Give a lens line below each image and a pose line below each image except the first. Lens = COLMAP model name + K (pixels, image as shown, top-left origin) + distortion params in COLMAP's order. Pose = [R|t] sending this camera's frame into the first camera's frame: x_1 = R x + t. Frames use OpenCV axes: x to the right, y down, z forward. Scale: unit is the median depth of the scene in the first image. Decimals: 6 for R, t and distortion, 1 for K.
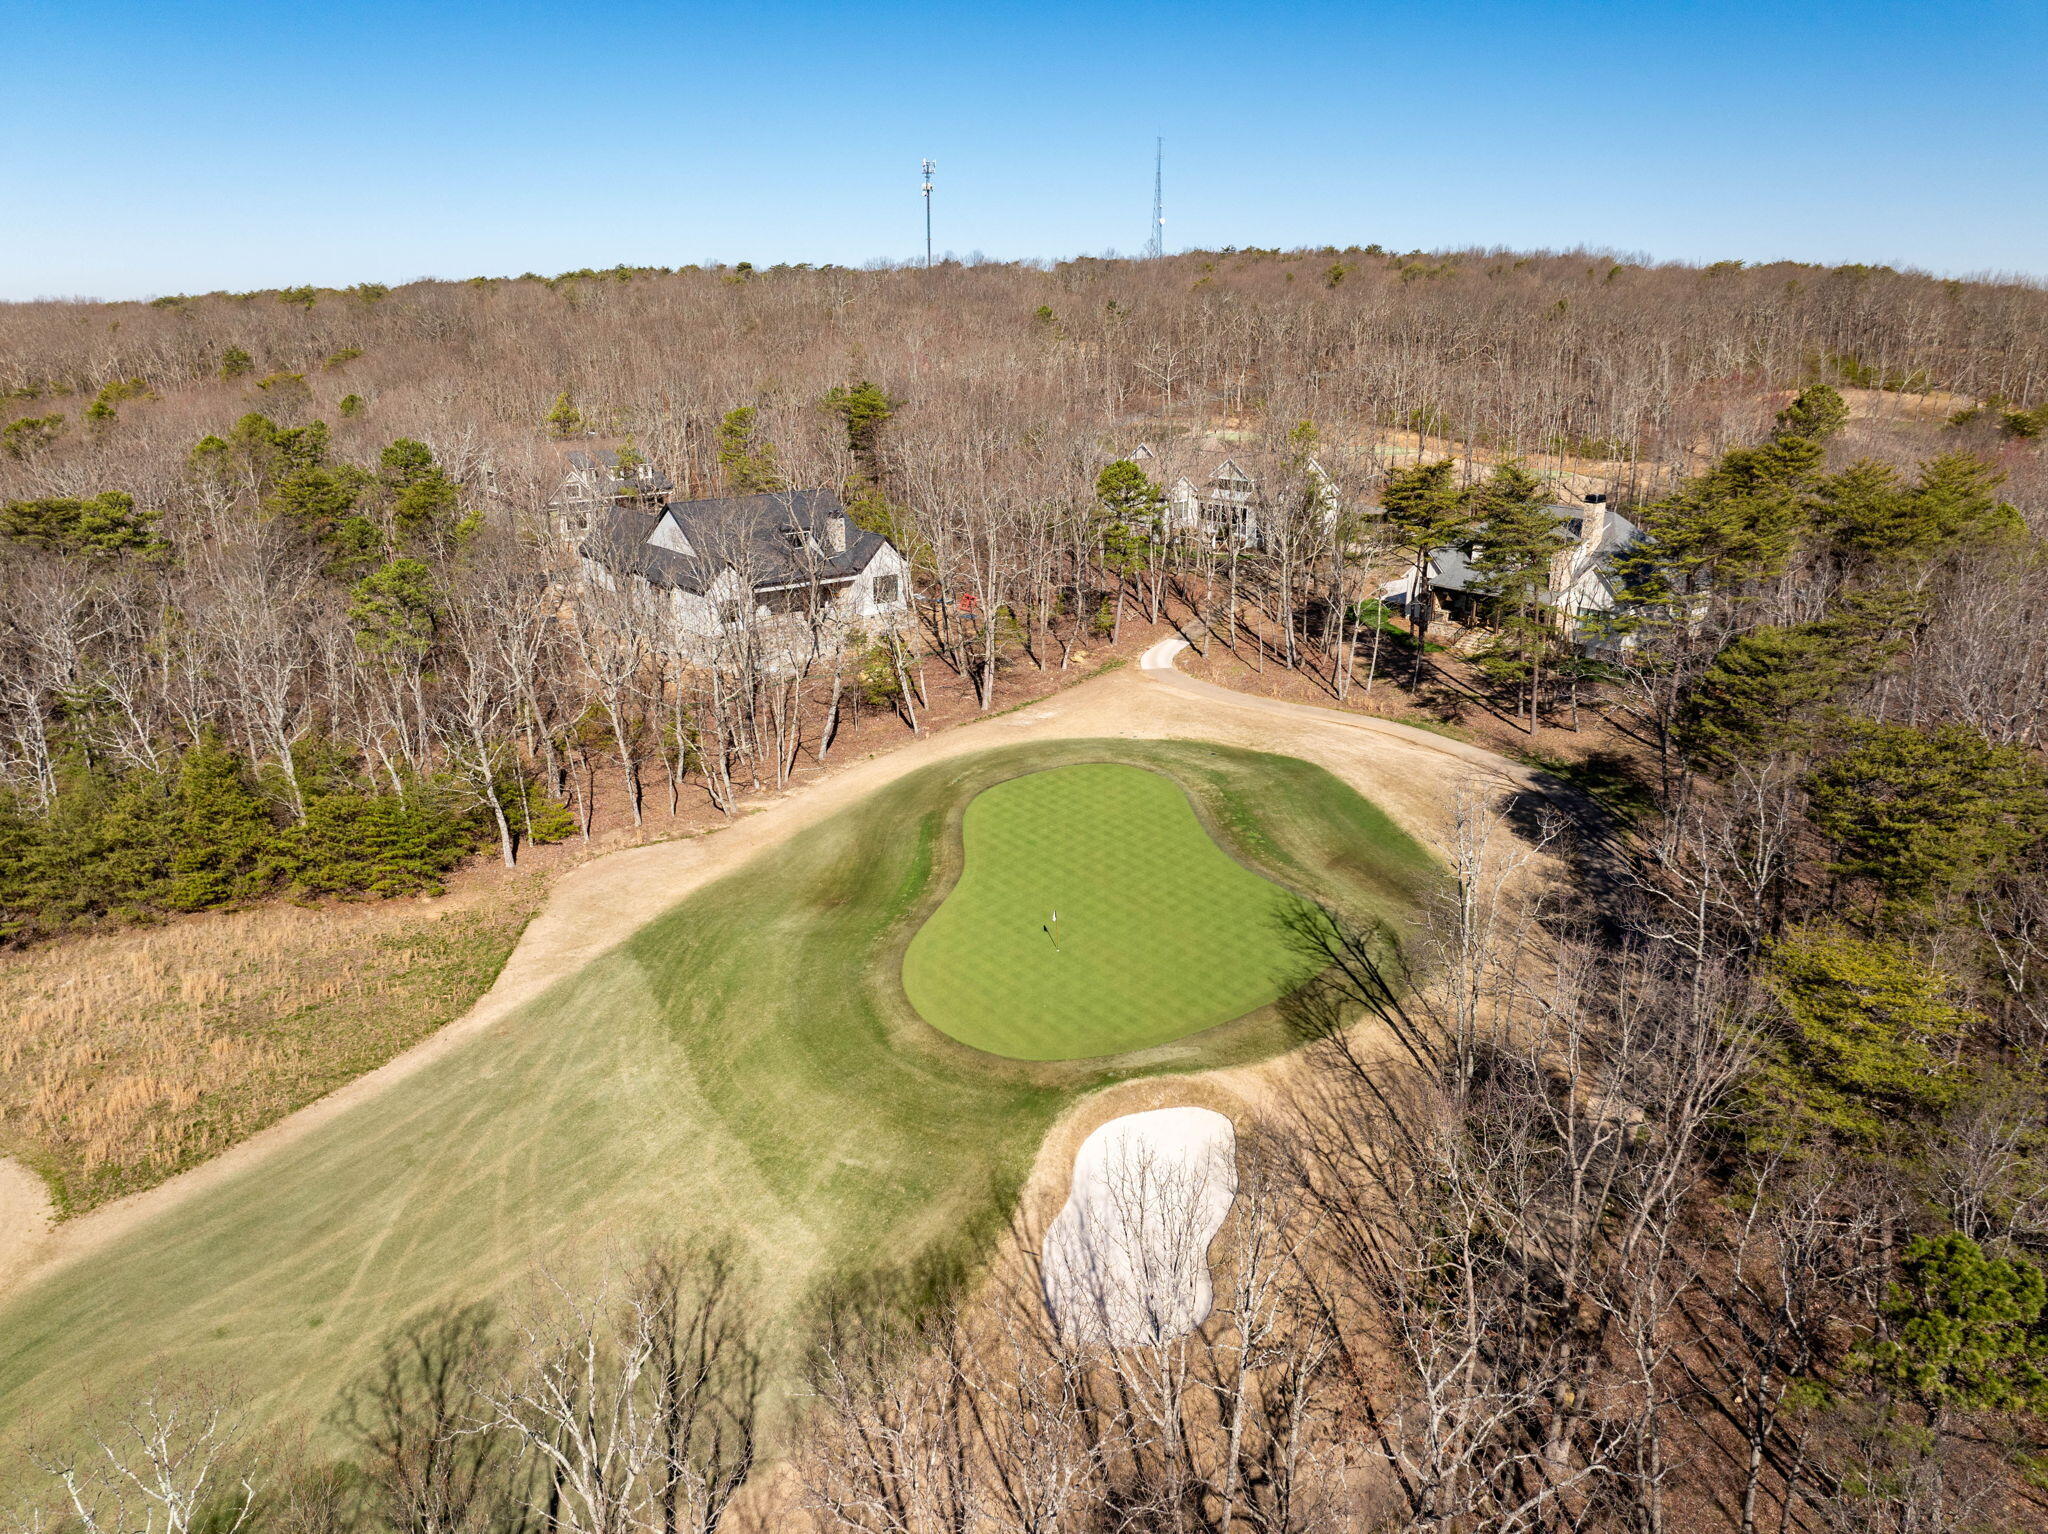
lens RADIAL K [[1445.8, 0, 1029.3], [0, 1445.8, 775.5], [0, 0, 1]] dist [-0.034800, -0.002763]
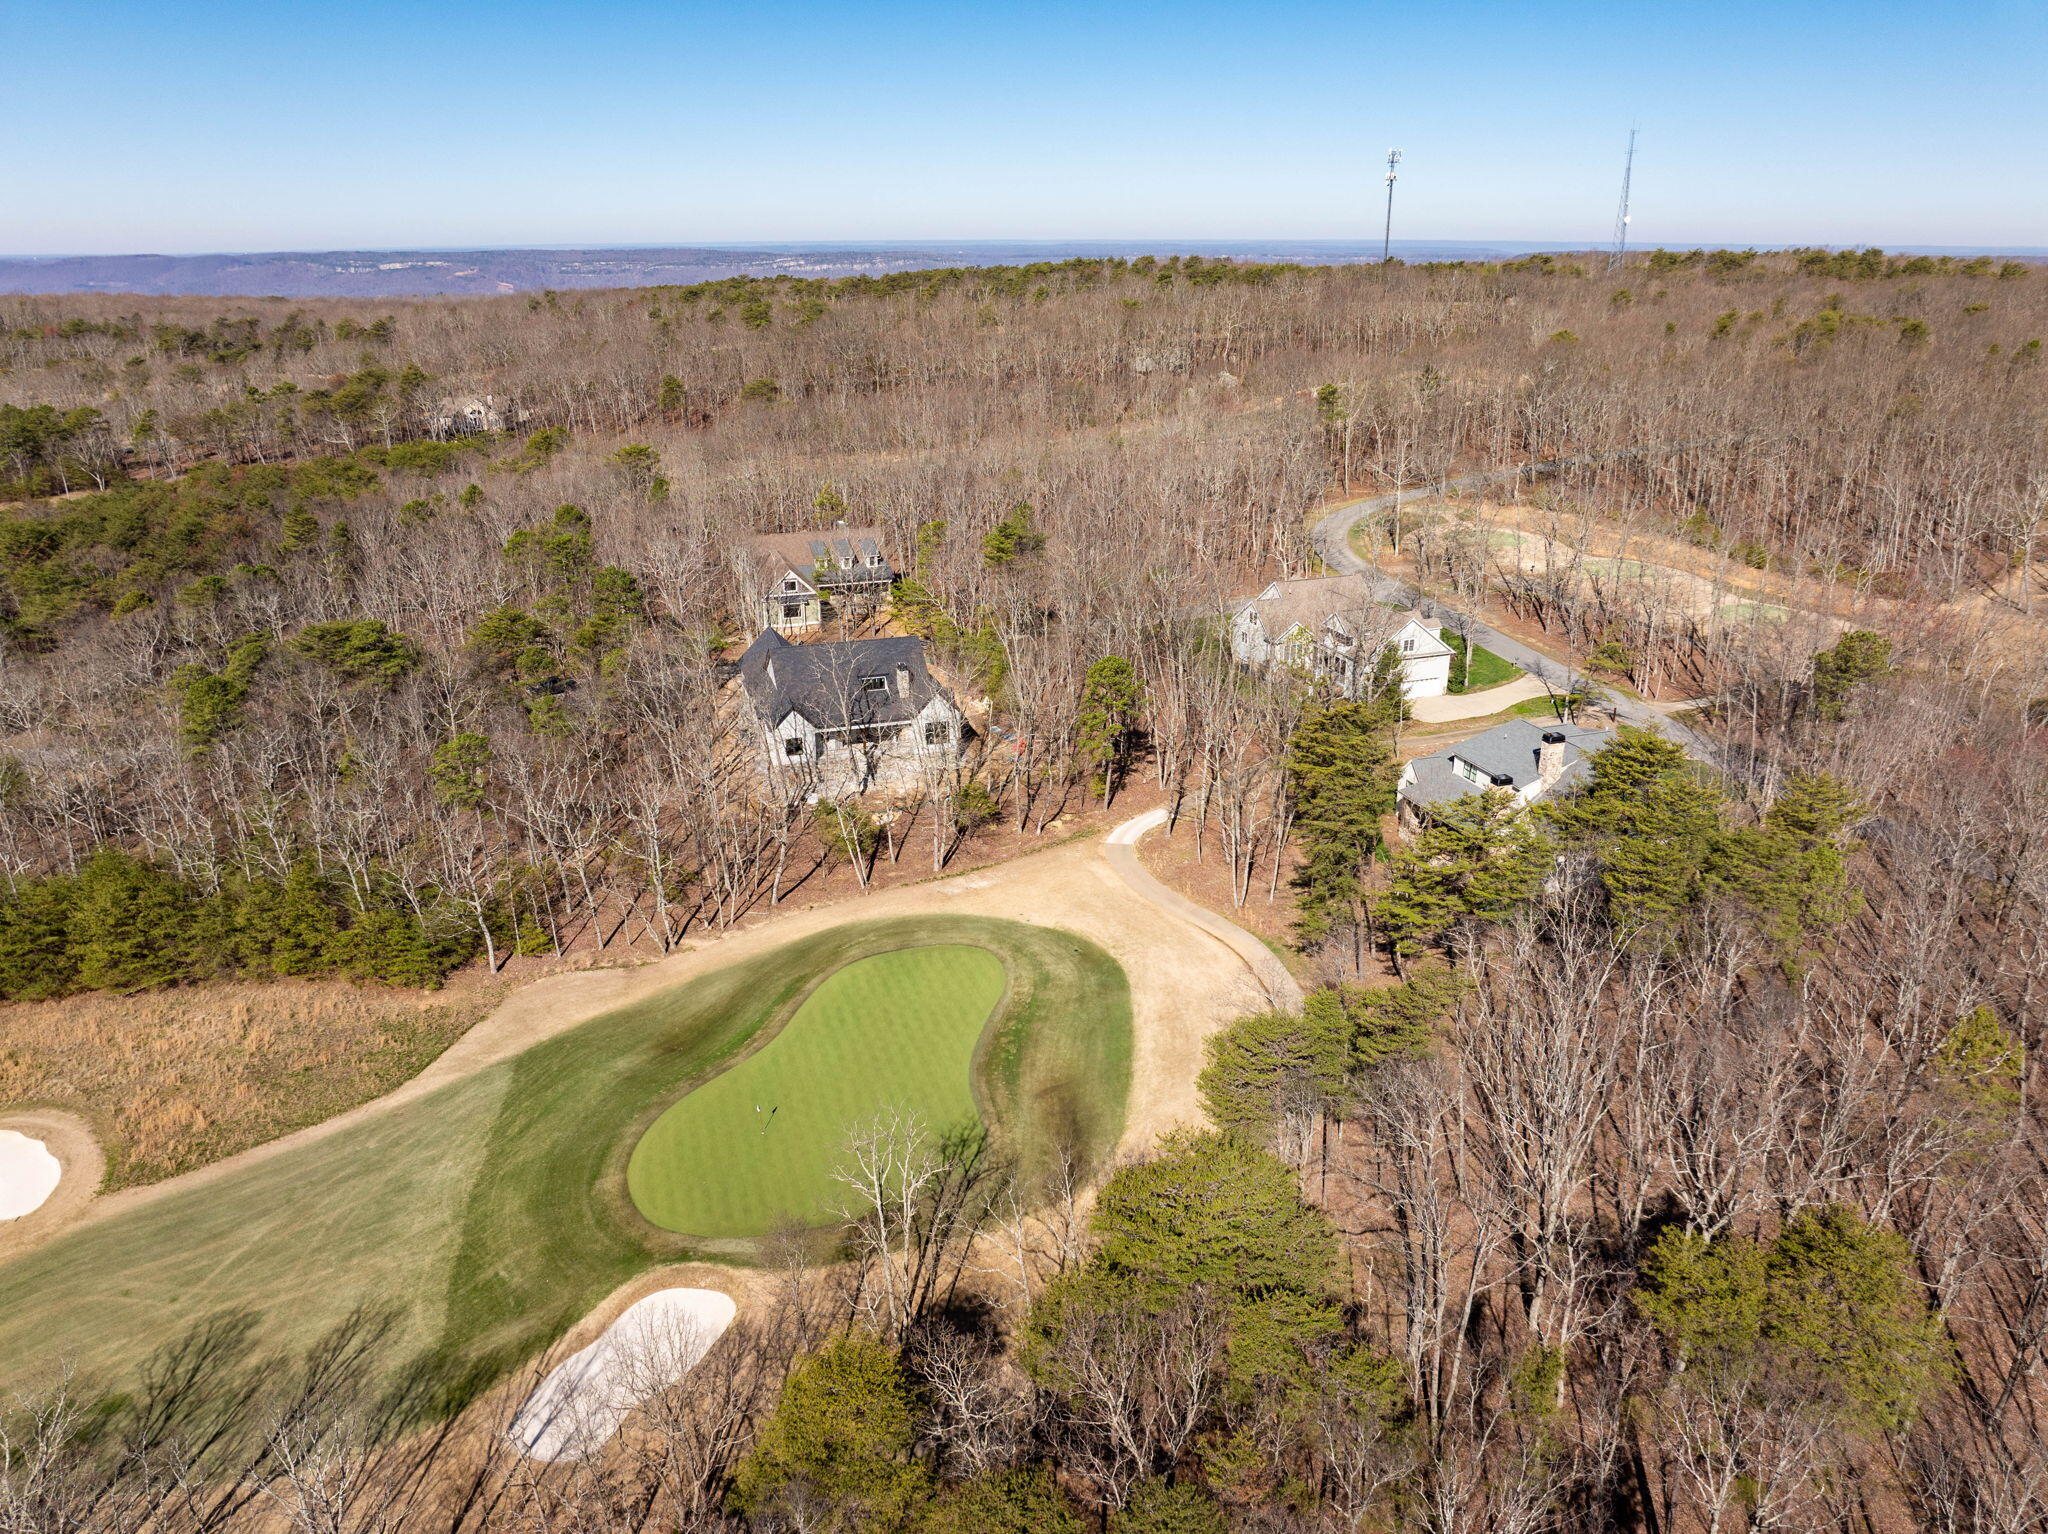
lens RADIAL K [[1445.8, 0, 1018.9], [0, 1445.8, 756.4], [0, 0, 1]] dist [-0.034800, -0.002763]
pose [[0.934953, 0.123771, -0.332482, 0.613845], [-0.114149, 0.992284, 0.048399, -0.300826], [0.335907, -0.007298, 0.941867, -0.152710]]
